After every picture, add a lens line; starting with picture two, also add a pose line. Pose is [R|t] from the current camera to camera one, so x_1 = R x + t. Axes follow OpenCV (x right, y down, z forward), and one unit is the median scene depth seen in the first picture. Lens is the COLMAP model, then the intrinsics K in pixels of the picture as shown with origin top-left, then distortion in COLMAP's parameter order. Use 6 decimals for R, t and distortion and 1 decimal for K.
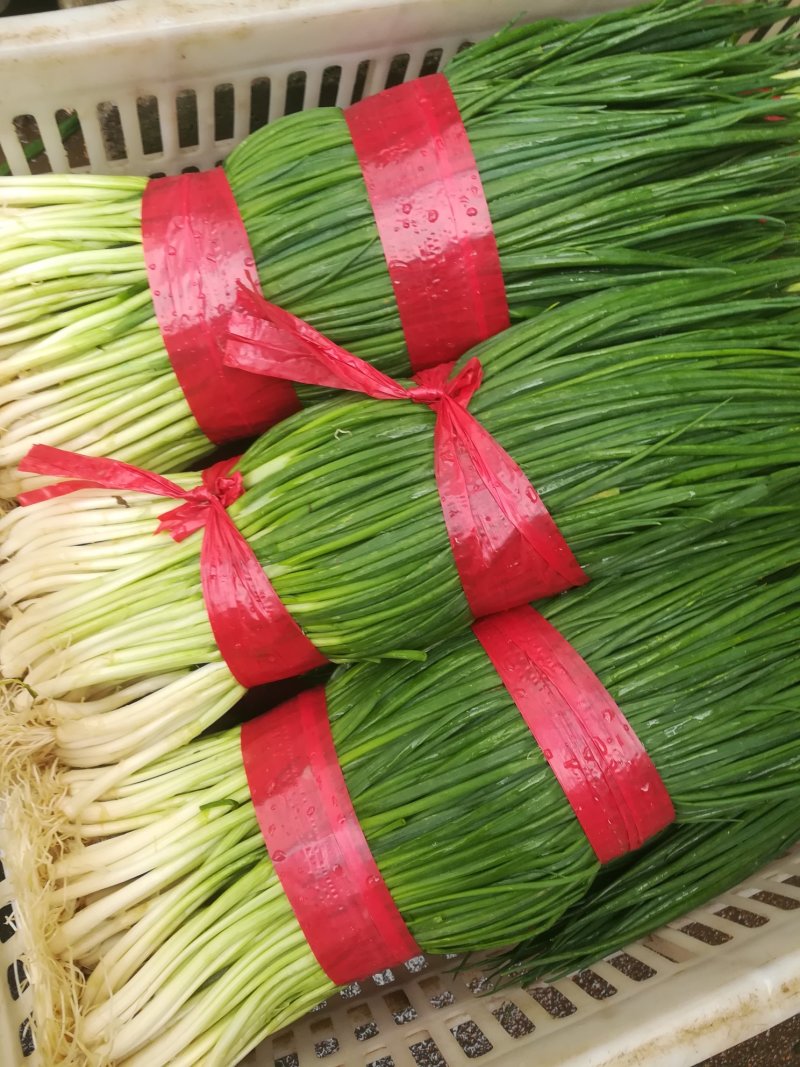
lens RADIAL K [[874.6, 0, 400.0], [0, 874.6, 533.5], [0, 0, 1]] dist [-0.002765, -0.013107]
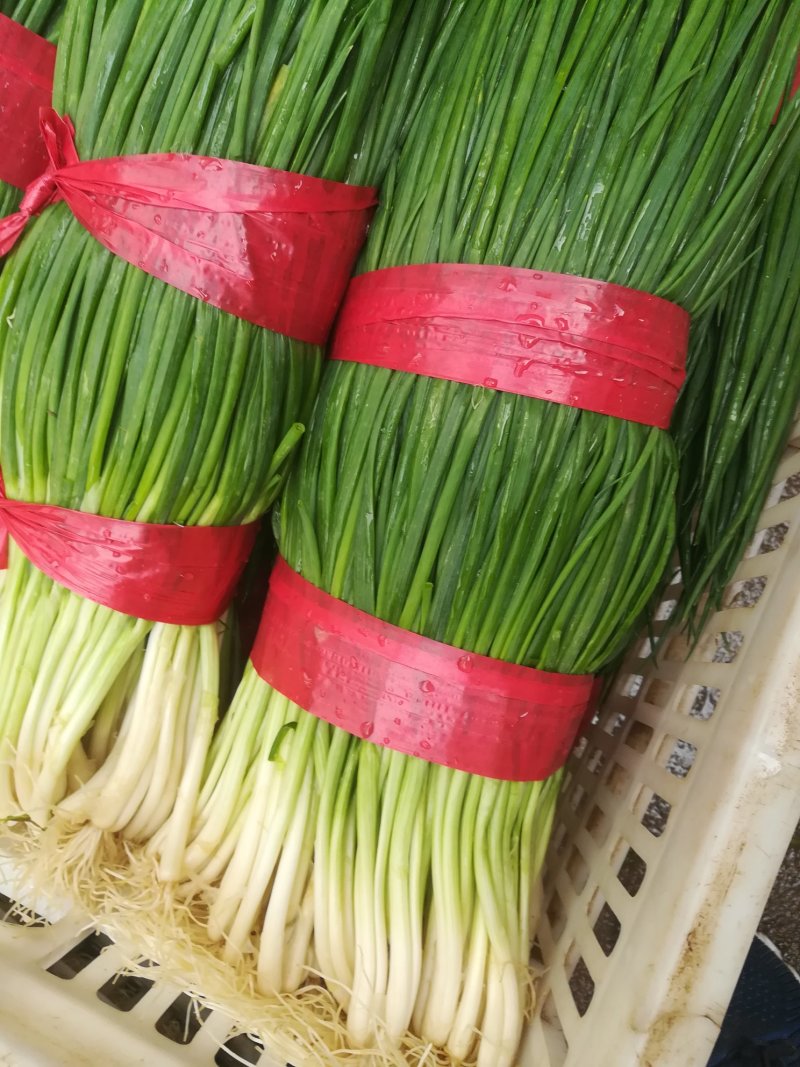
lens RADIAL K [[874.6, 0, 400.0], [0, 874.6, 533.5], [0, 0, 1]] dist [-0.002765, -0.013107]
pose [[0.651412, -0.747228, -0.131578, 0.116842], [0.758246, 0.647292, 0.077945, 0.210941], [0.026926, -0.150543, 0.988237, 0.239468]]
